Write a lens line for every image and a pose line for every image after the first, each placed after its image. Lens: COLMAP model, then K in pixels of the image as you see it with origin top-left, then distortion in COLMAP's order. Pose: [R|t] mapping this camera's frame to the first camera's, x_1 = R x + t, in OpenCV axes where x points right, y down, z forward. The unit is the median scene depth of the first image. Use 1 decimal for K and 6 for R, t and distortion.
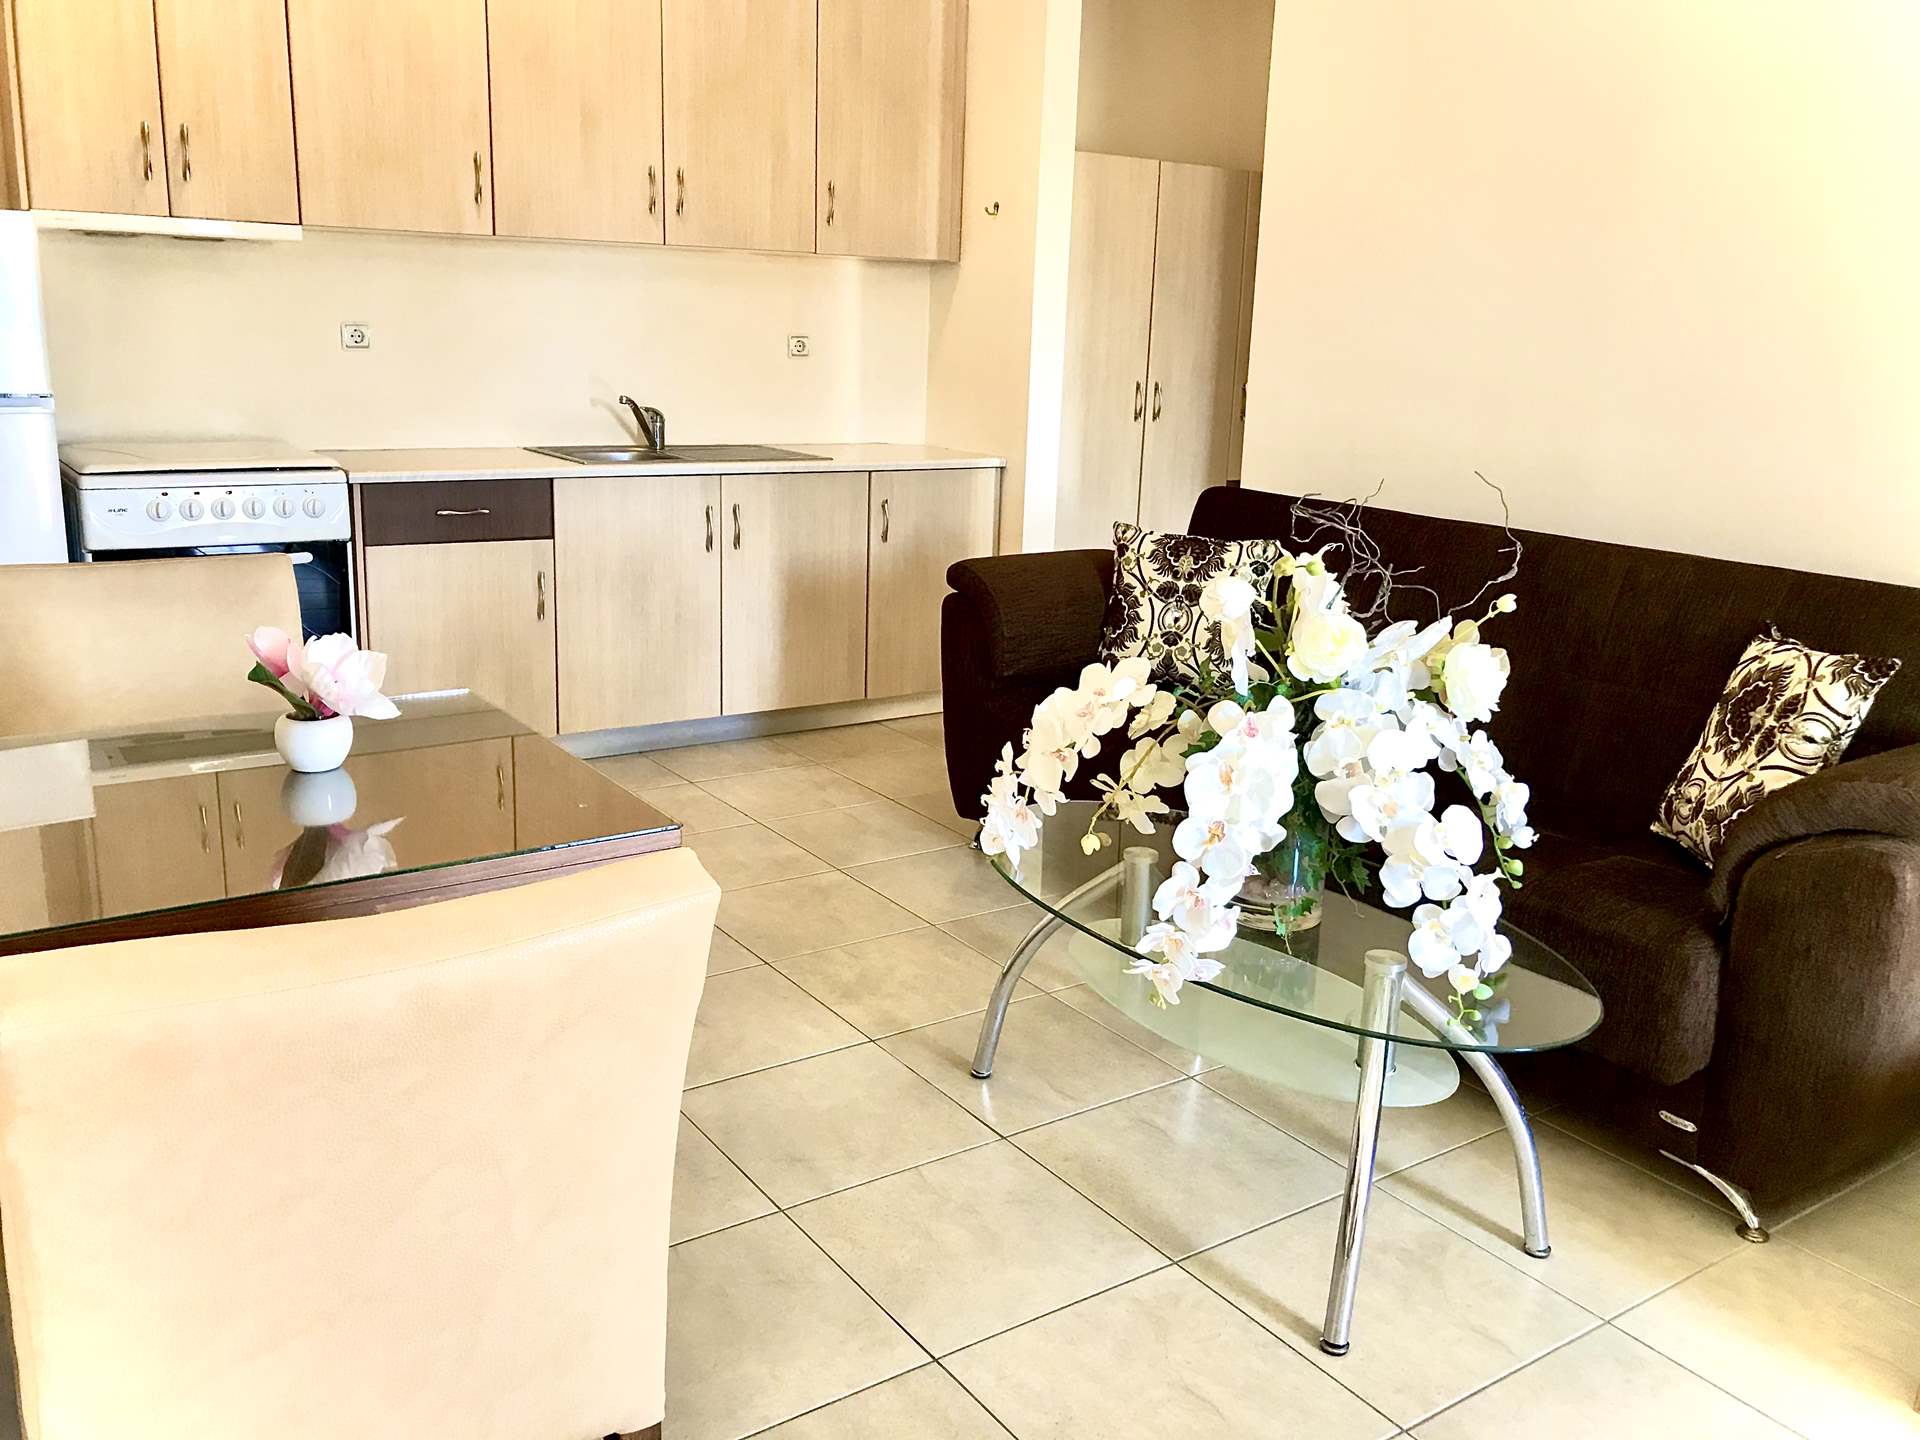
lens RADIAL K [[1507.2, 0, 960.0], [0, 1507.2, 720.0], [0, 0, 1]] dist [0.083304, -0.093086]
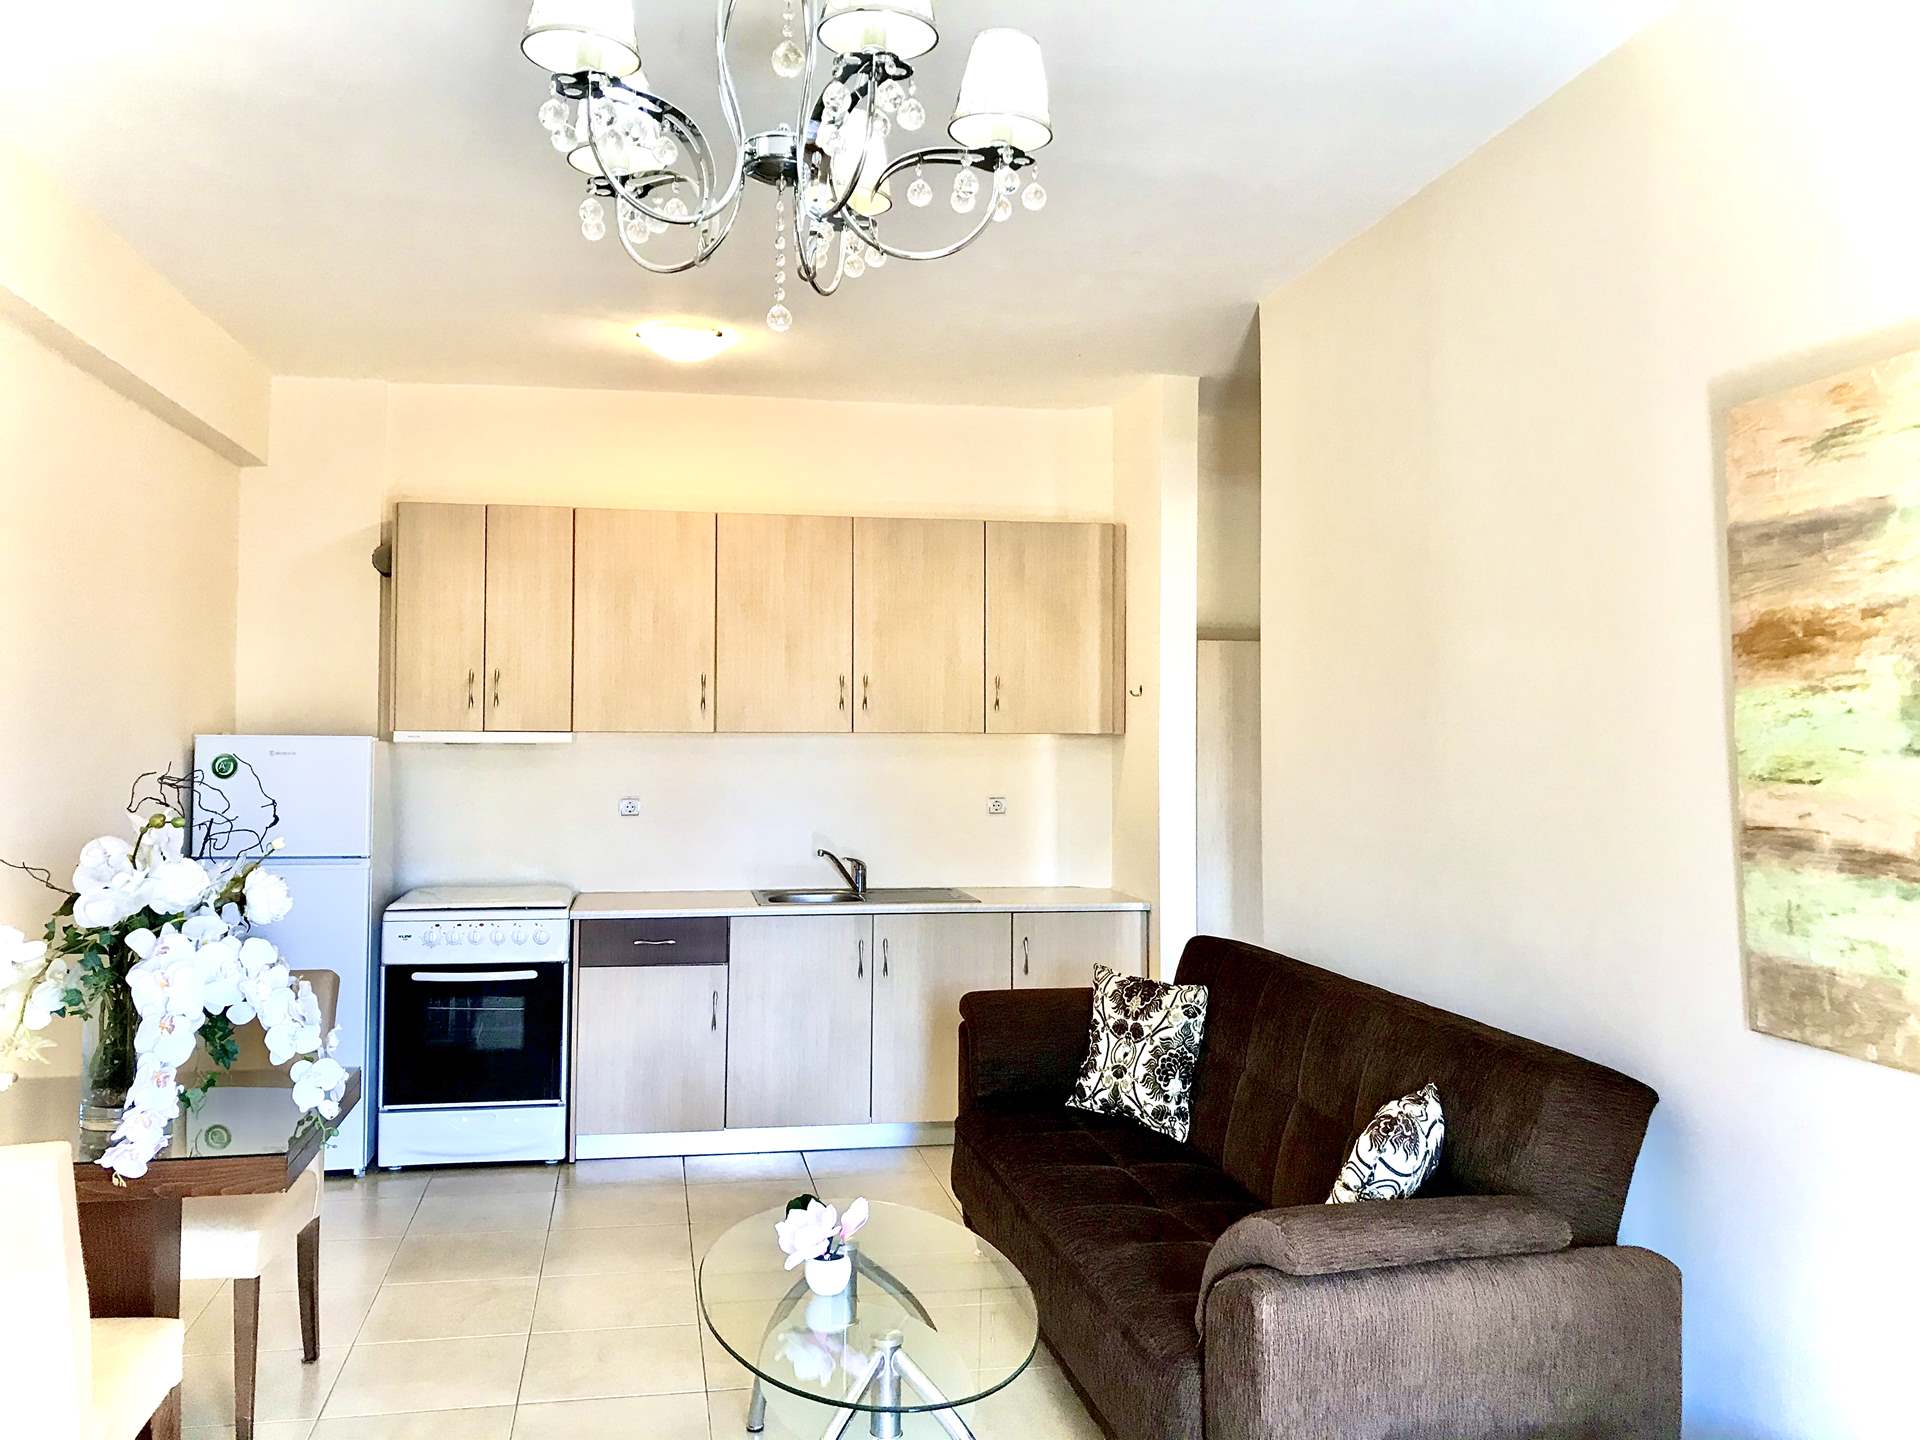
lens RADIAL K [[1507.2, 0, 960.0], [0, 1507.2, 720.0], [0, 0, 1]] dist [0.083304, -0.093086]
pose [[0.929905, -0.028232, -0.366715, 0.429567], [-0.074666, 0.961797, -0.263383, -0.000520], [0.360141, 0.272302, 0.892272, -0.101965]]
